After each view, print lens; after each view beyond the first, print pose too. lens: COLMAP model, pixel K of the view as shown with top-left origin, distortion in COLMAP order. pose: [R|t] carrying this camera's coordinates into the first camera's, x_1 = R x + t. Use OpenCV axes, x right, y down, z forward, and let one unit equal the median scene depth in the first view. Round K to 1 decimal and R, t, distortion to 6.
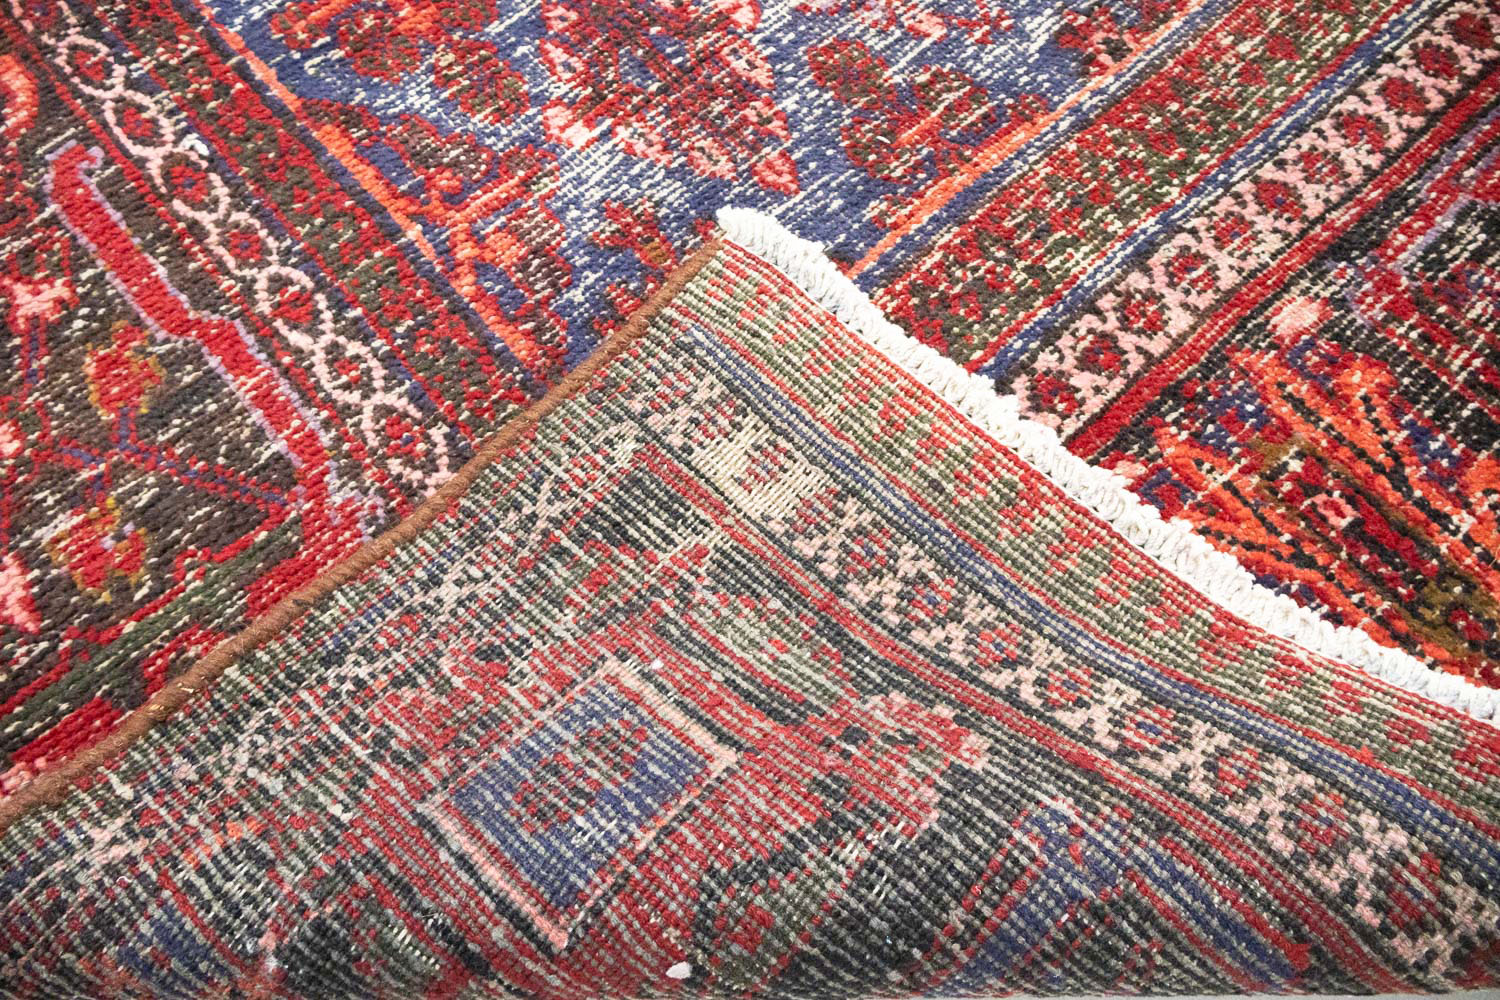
lens RADIAL K [[1226.2, 0, 735.5], [0, 1226.2, 498.7], [0, 0, 1]] dist [-0.004615, 0.008315]
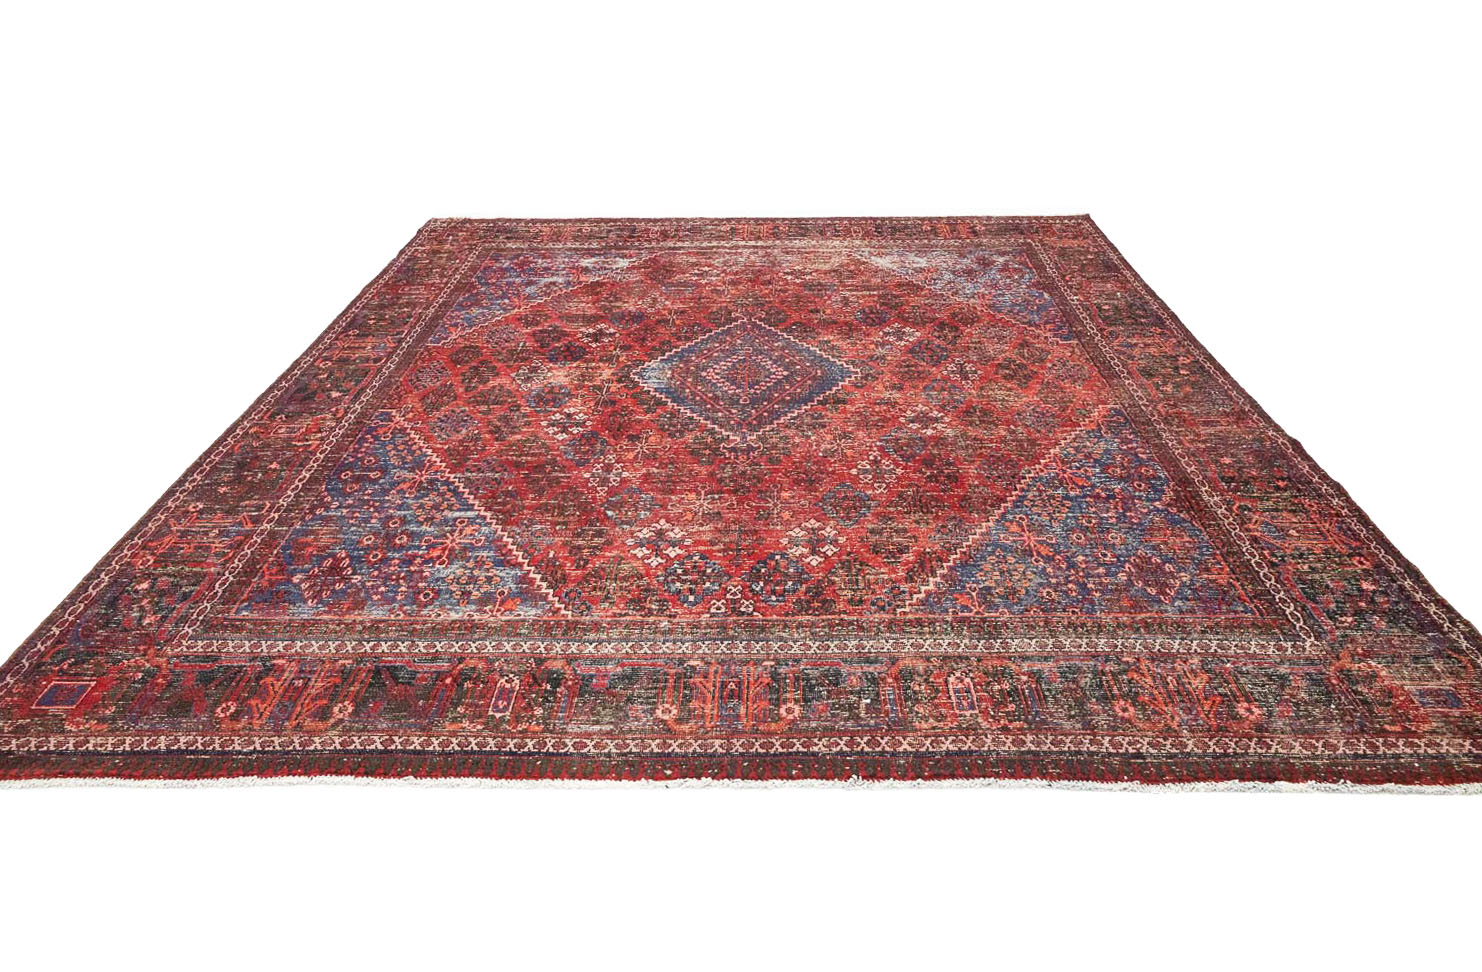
lens RADIAL K [[1249.3, 0, 723.5], [0, 1249.3, 486.3], [0, 0, 1]] dist [-0.004028, -0.005299]
pose [[-0.727260, -0.287354, 0.623315, -4.140737], [0.632195, 0.073160, 0.771348, -7.309123], [-0.267251, 0.955026, 0.128458, 1.862810]]
